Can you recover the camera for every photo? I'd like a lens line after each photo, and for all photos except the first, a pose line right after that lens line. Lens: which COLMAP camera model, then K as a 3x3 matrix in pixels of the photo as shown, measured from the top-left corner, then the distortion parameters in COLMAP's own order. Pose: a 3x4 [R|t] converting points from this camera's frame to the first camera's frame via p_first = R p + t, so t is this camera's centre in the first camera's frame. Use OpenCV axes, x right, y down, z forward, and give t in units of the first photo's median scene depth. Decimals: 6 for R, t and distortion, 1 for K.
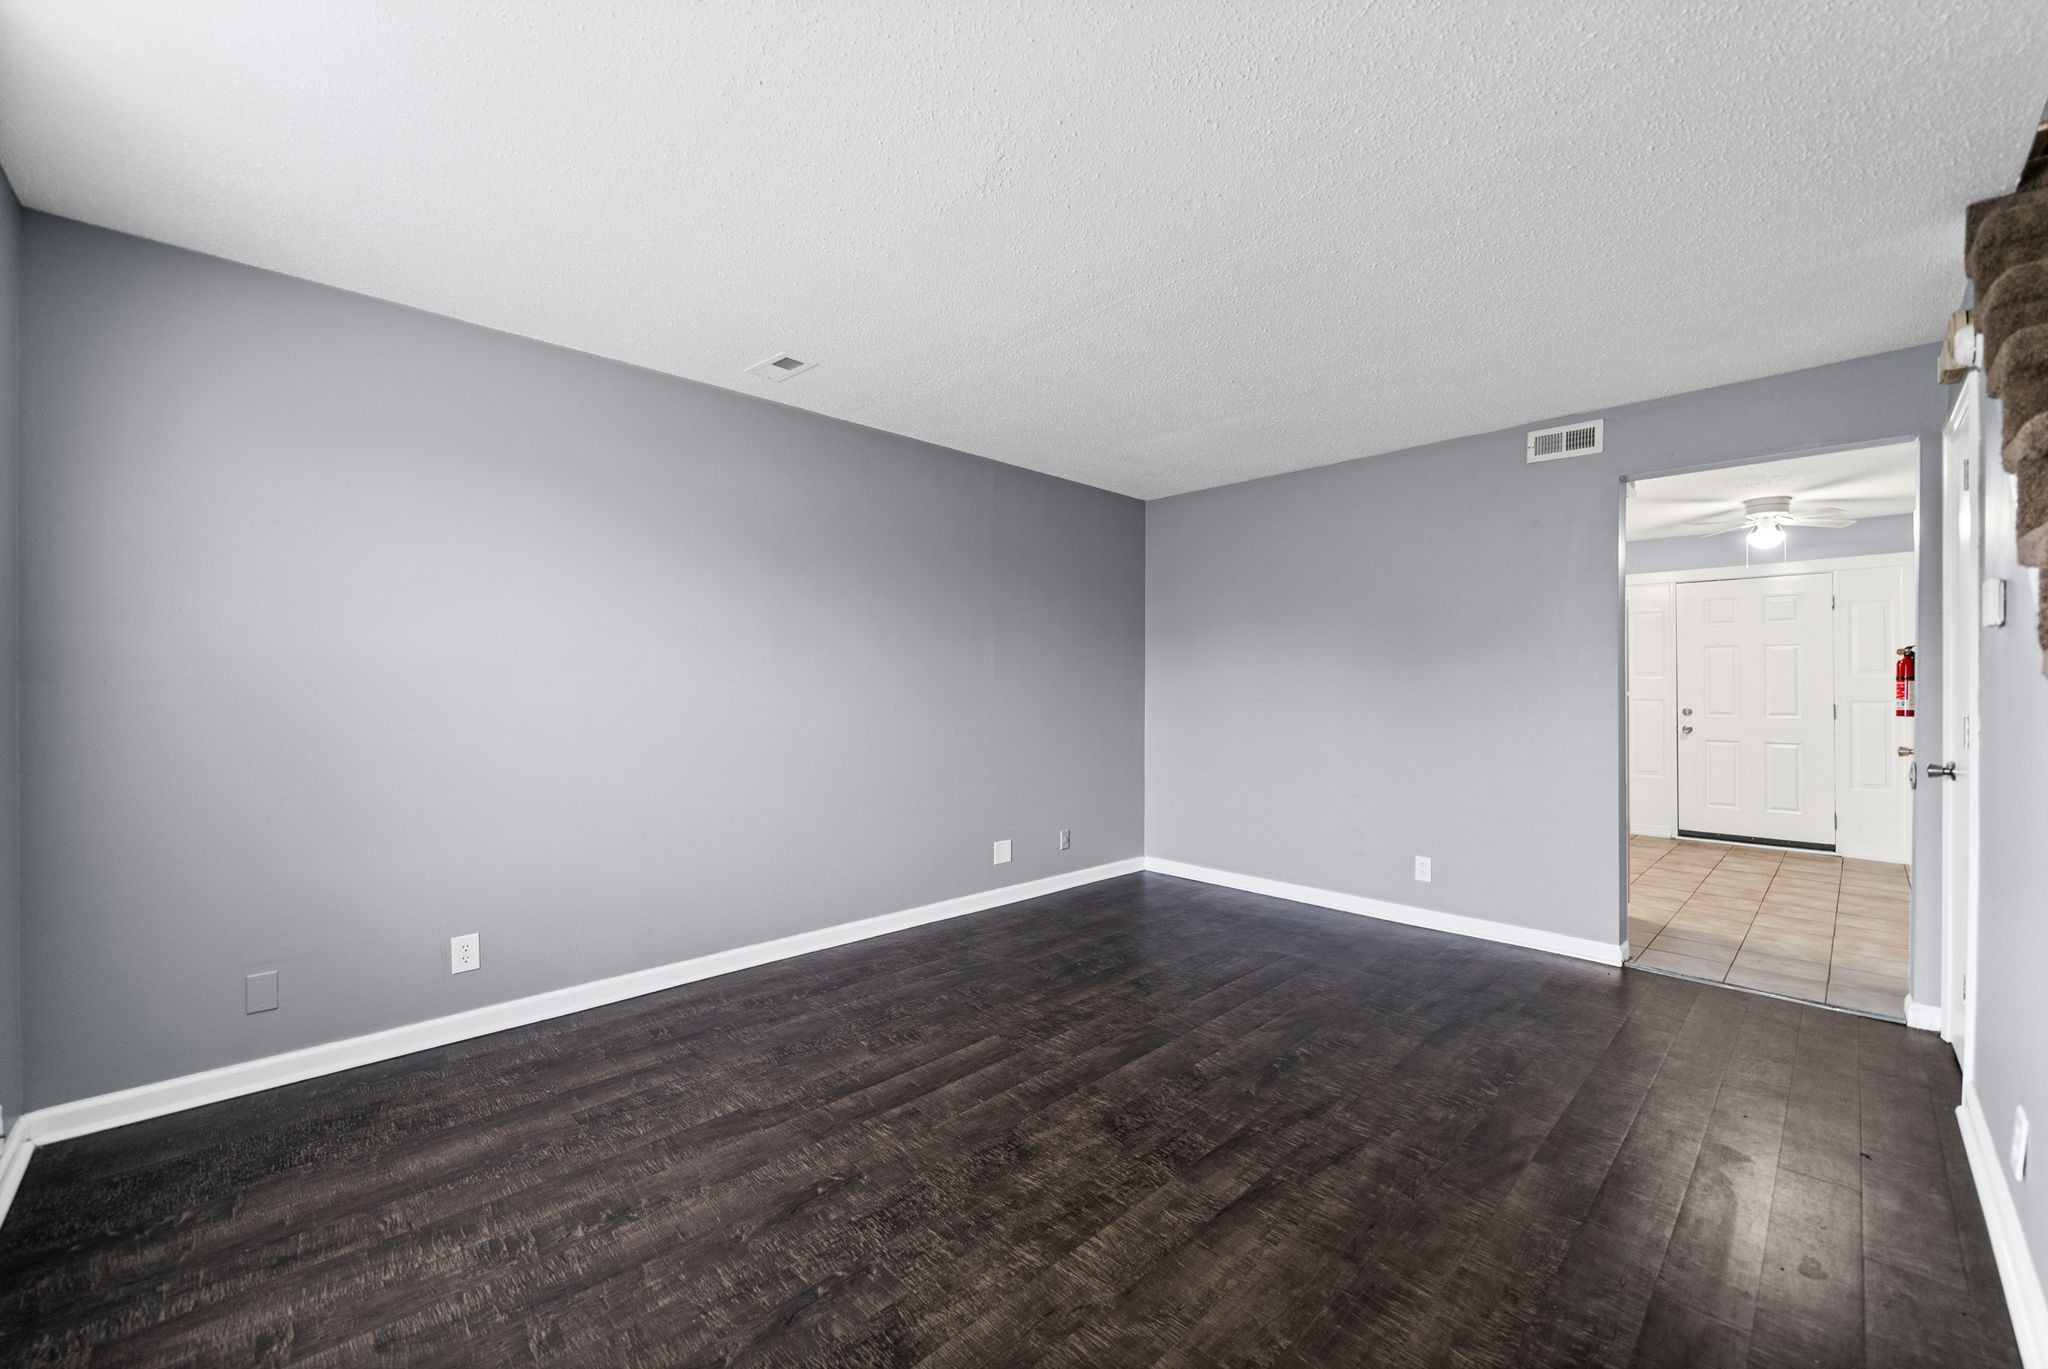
lens RADIAL K [[822.2, 0, 1032.8], [0, 822.2, 690.9], [0, 0, 1]] dist [-0.003410, 0.000245]
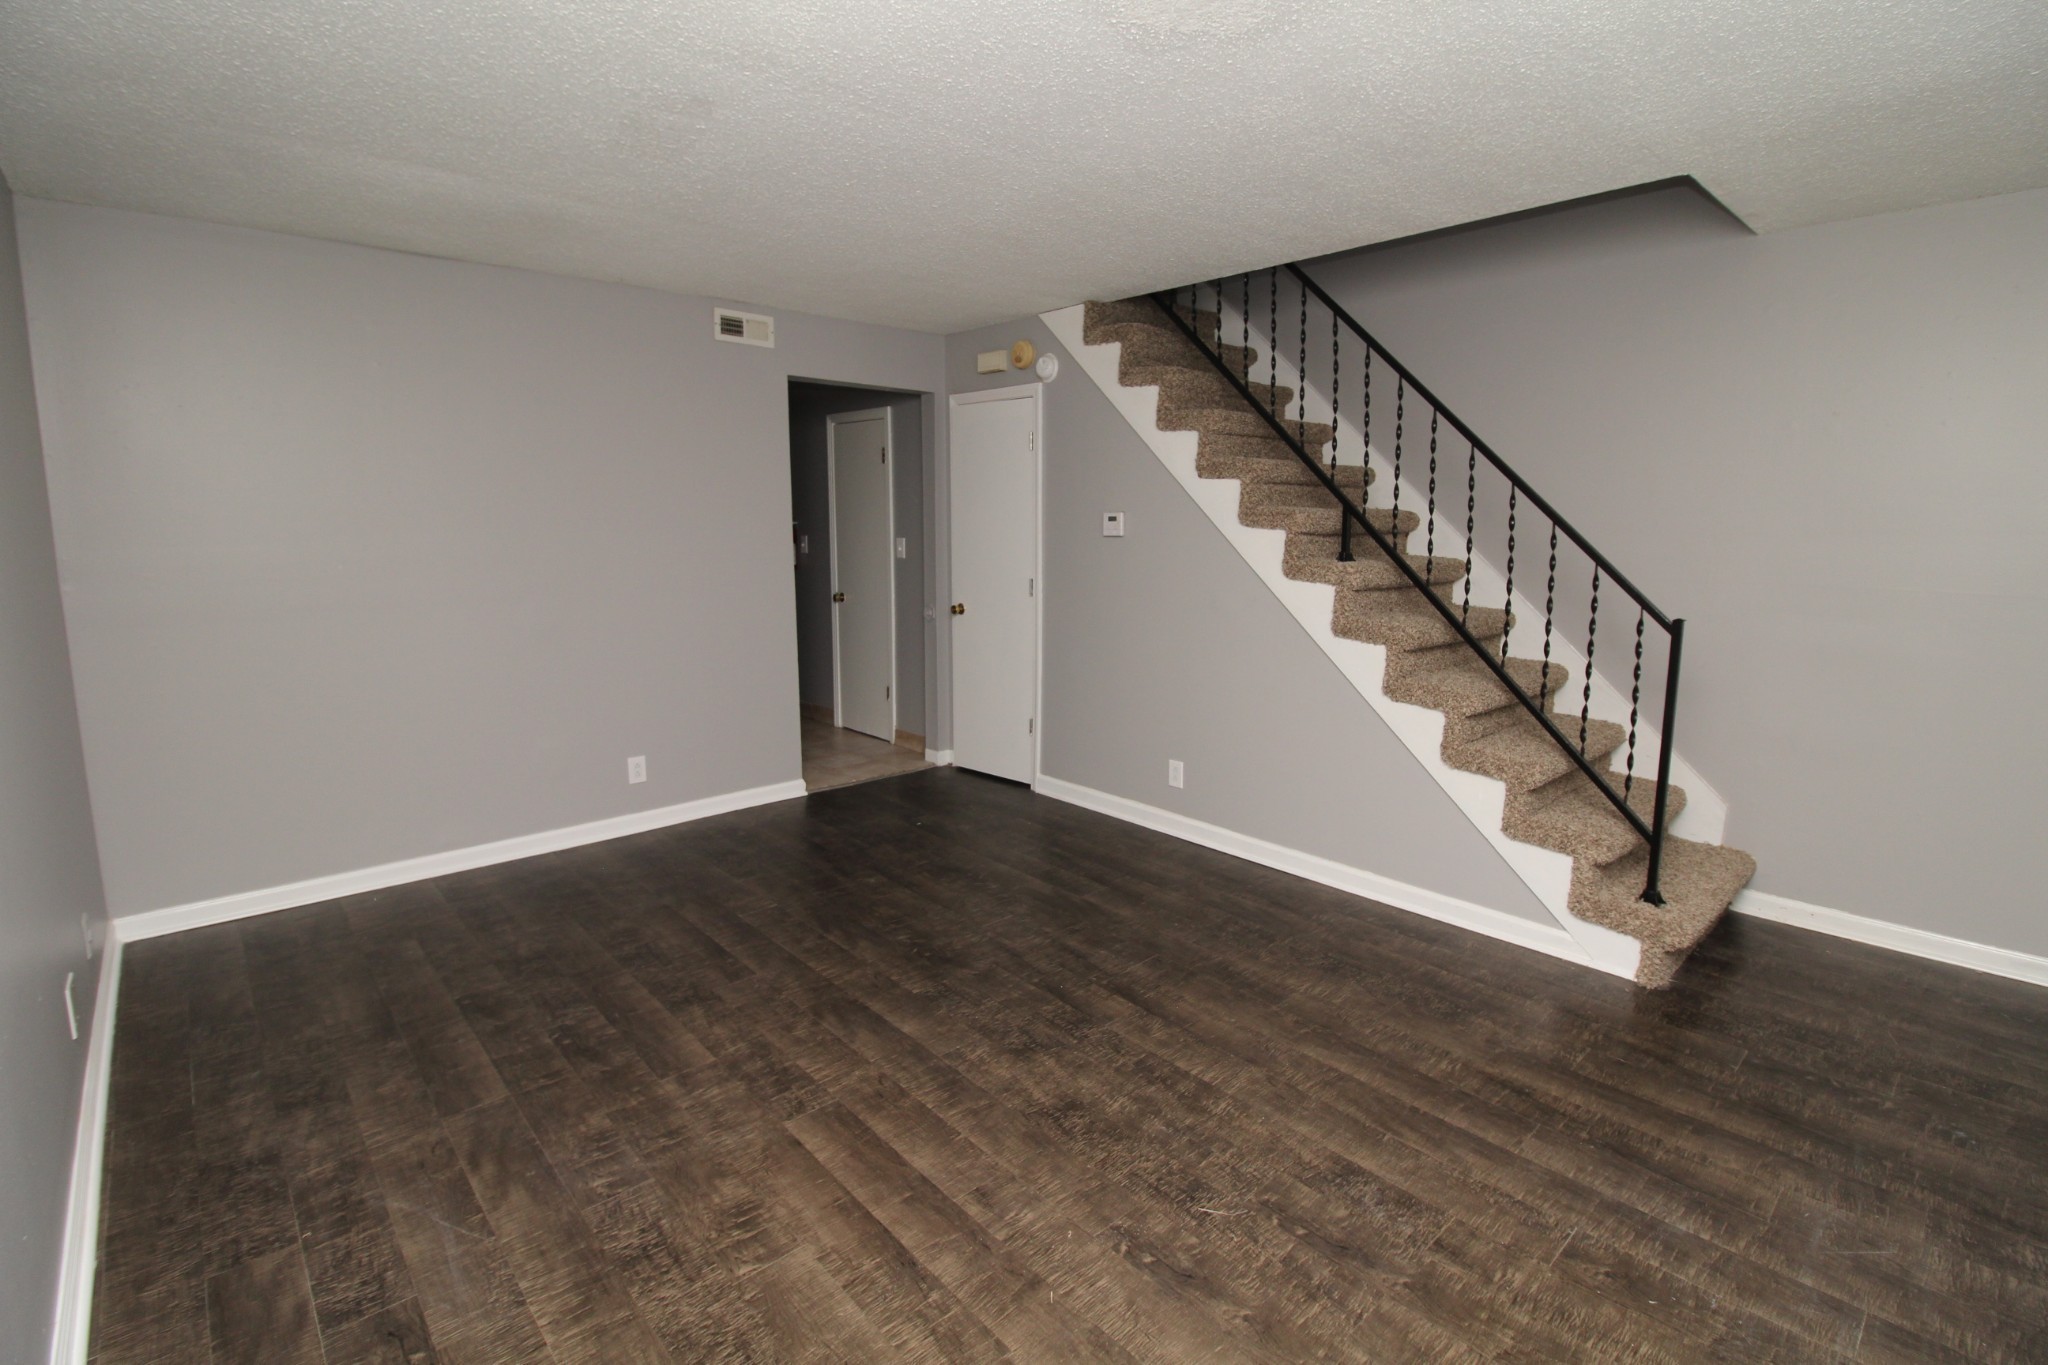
lens RADIAL K [[970.6, 0, 1034.0], [0, 970.6, 669.3], [0, 0, 1]] dist [-0.004293, -0.009464]
pose [[0.011728, -0.163685, 0.986443, -0.908839], [0.000451, 0.986512, 0.163691, -0.111315], [-0.999931, -0.001475, 0.011644, 0.893229]]
